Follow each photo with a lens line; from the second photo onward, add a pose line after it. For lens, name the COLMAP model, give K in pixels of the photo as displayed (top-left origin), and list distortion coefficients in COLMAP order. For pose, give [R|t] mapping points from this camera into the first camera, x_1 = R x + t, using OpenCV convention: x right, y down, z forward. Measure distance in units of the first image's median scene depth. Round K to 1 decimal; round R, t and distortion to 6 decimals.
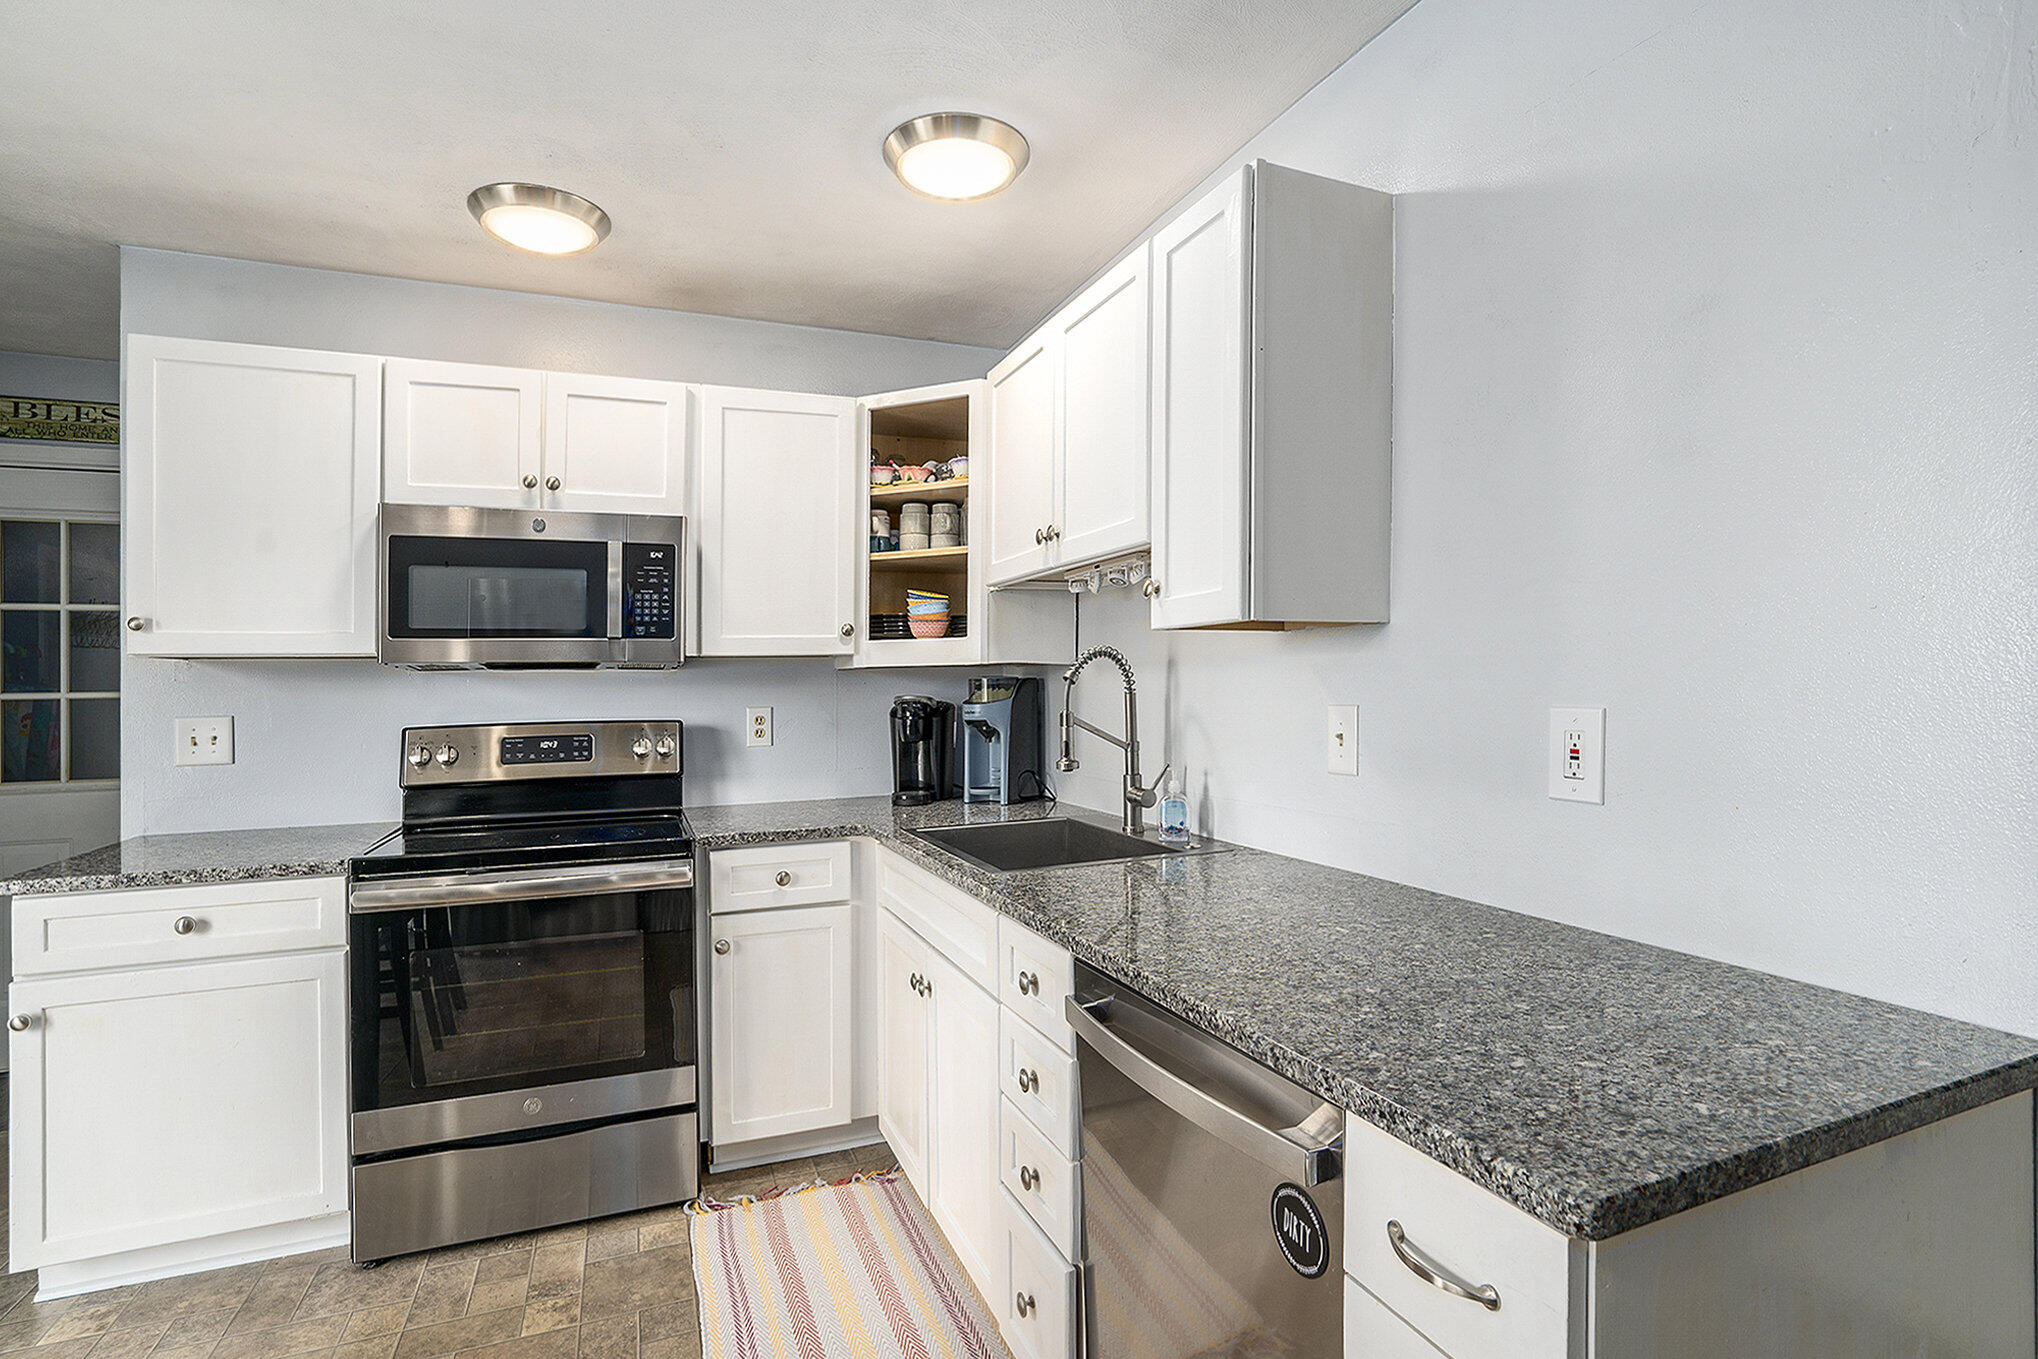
lens RADIAL K [[1011.9, 0, 1019.0], [0, 1011.9, 679.5], [0, 0, 1]] dist [-0.040466, 0.019228]
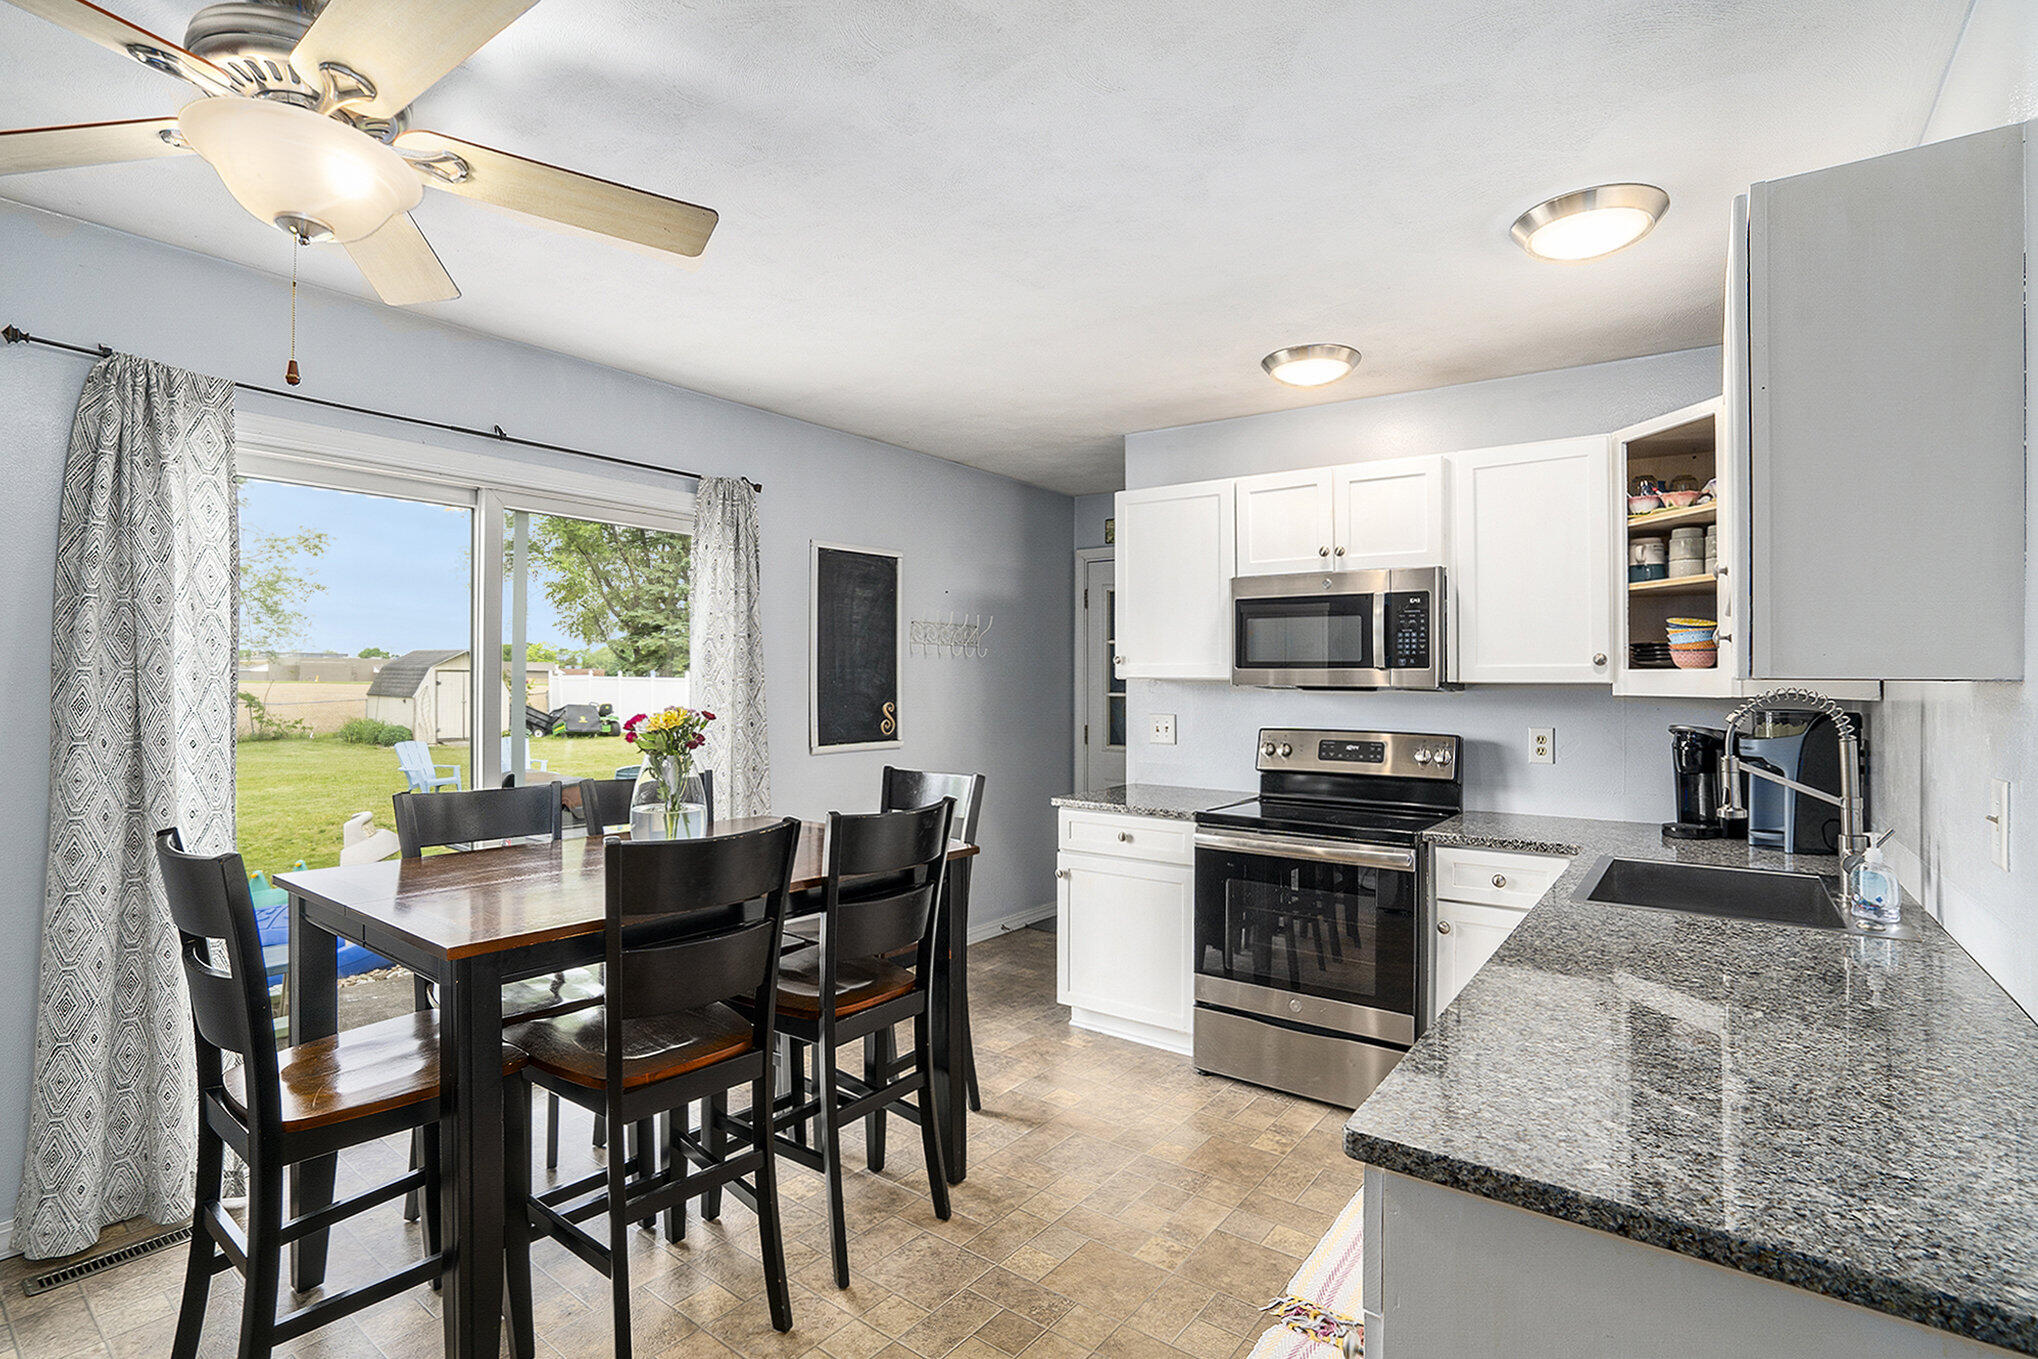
lens RADIAL K [[958.4, 0, 1014.6], [0, 958.4, 714.1], [0, 0, 1]] dist [0.002847, 0.000498]
pose [[0.533103, 0.048182, -0.844677, 0.366452], [-0.011332, 0.998694, 0.049815, -0.037548], [0.845974, -0.016984, 0.532953, -0.037351]]
